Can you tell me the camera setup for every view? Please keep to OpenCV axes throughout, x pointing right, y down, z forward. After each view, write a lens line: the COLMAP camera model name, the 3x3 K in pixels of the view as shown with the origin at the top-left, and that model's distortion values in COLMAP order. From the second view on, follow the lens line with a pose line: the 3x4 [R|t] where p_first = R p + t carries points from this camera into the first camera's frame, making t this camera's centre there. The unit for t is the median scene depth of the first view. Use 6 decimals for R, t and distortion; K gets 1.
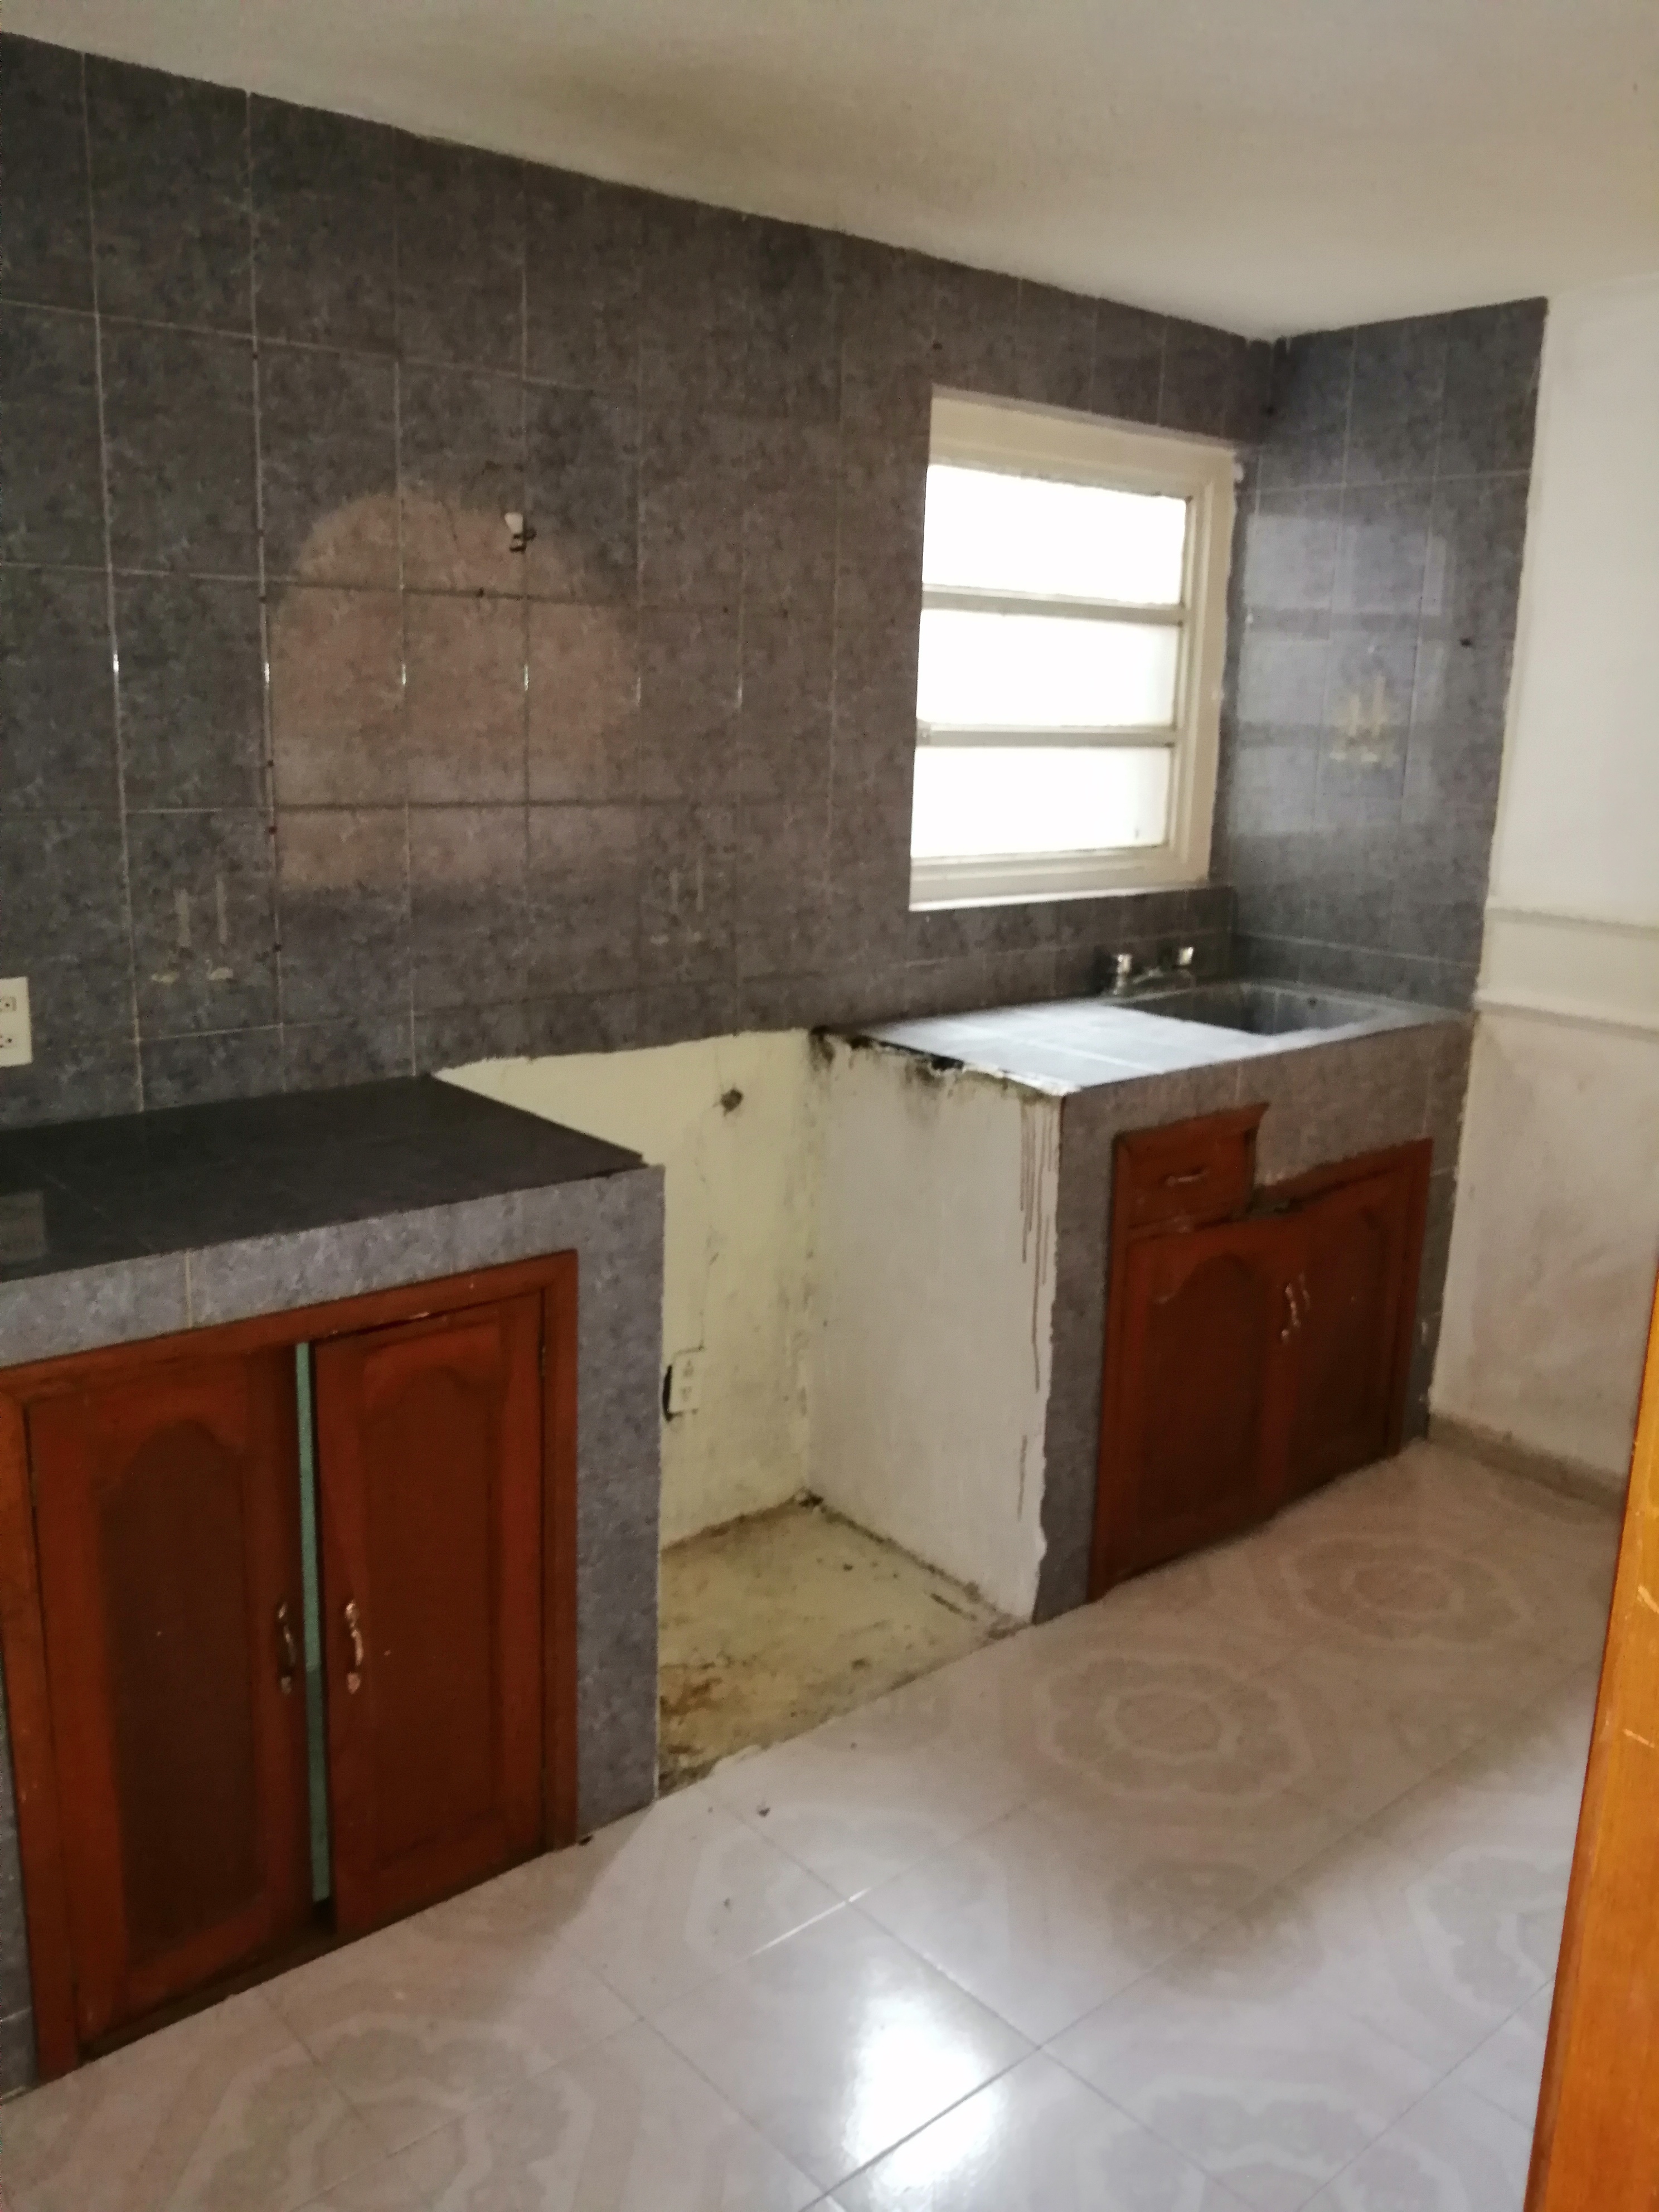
lens RADIAL K [[1758.7, 0, 797.3], [0, 1758.7, 1095.8], [0, 0, 1]] dist [0.021683, -0.075672]
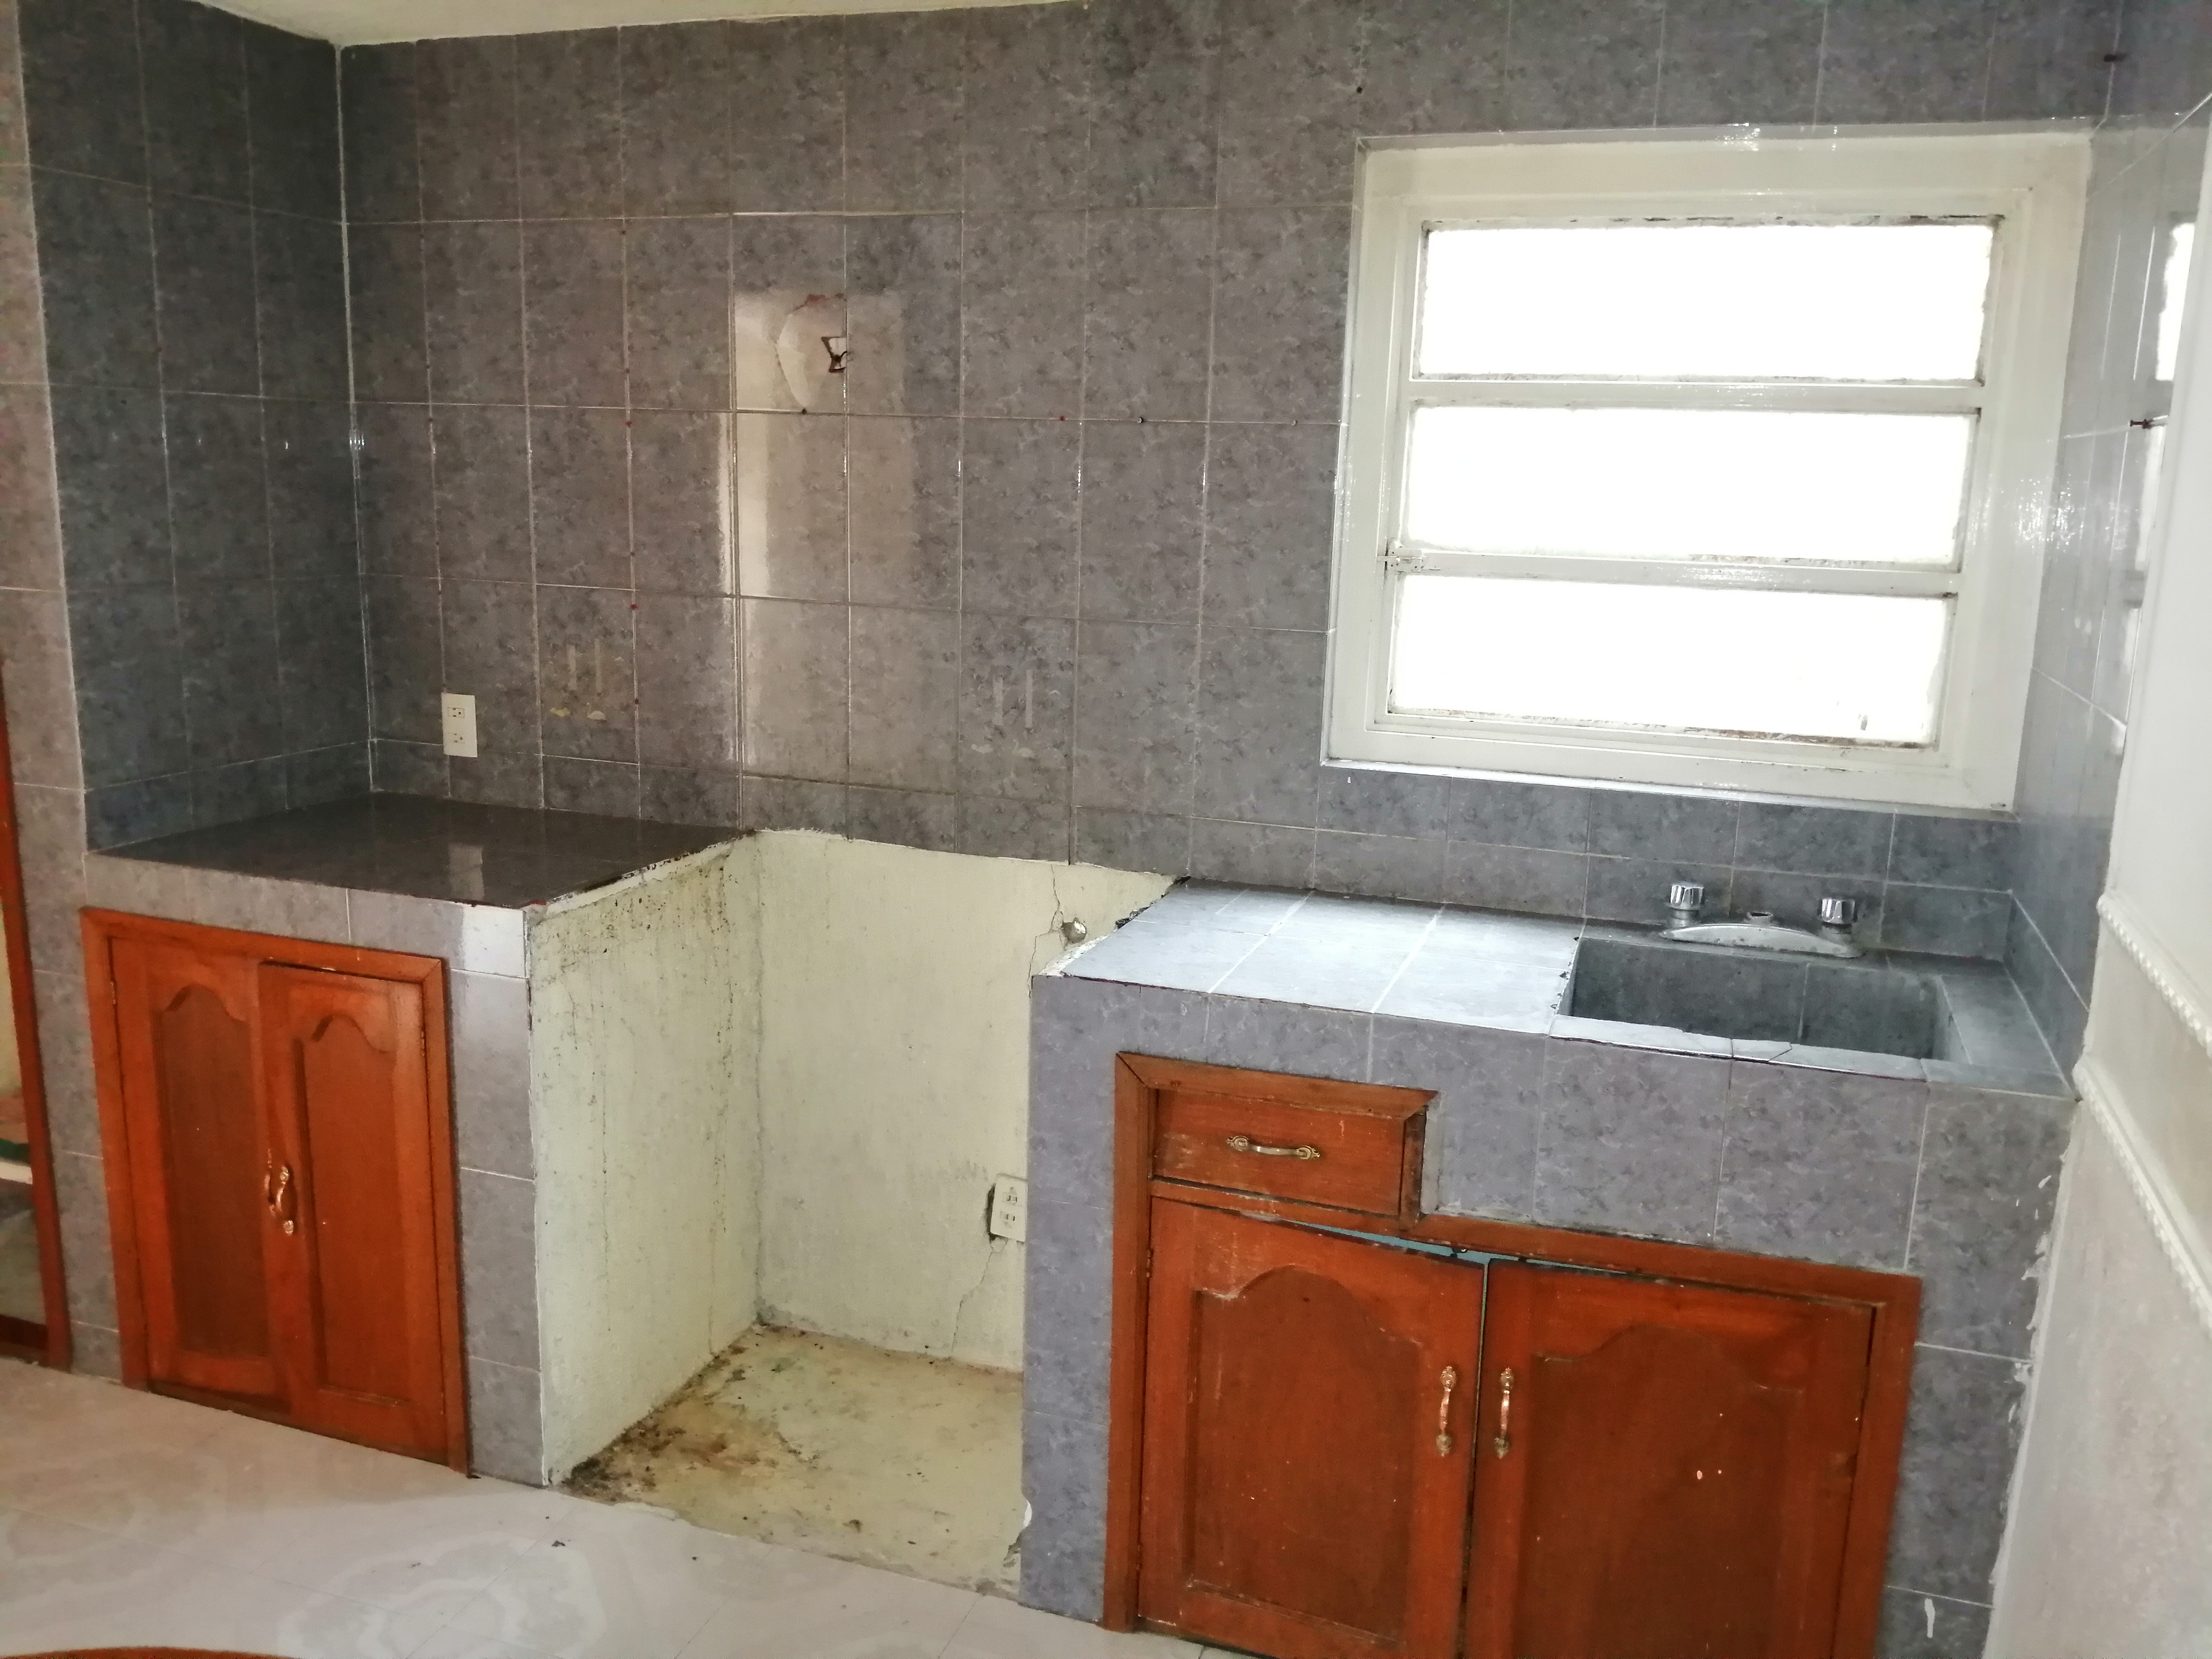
lens RADIAL K [[1643.6, 0, 1218.0], [0, 1643.6, 852.6], [0, 0, 1]] dist [0.039319, -0.090148]
pose [[0.542235, 0.162841, -0.824296, 0.812222], [-0.207990, 0.976521, 0.056095, -0.116517], [0.814077, 0.141029, 0.563373, 0.616619]]
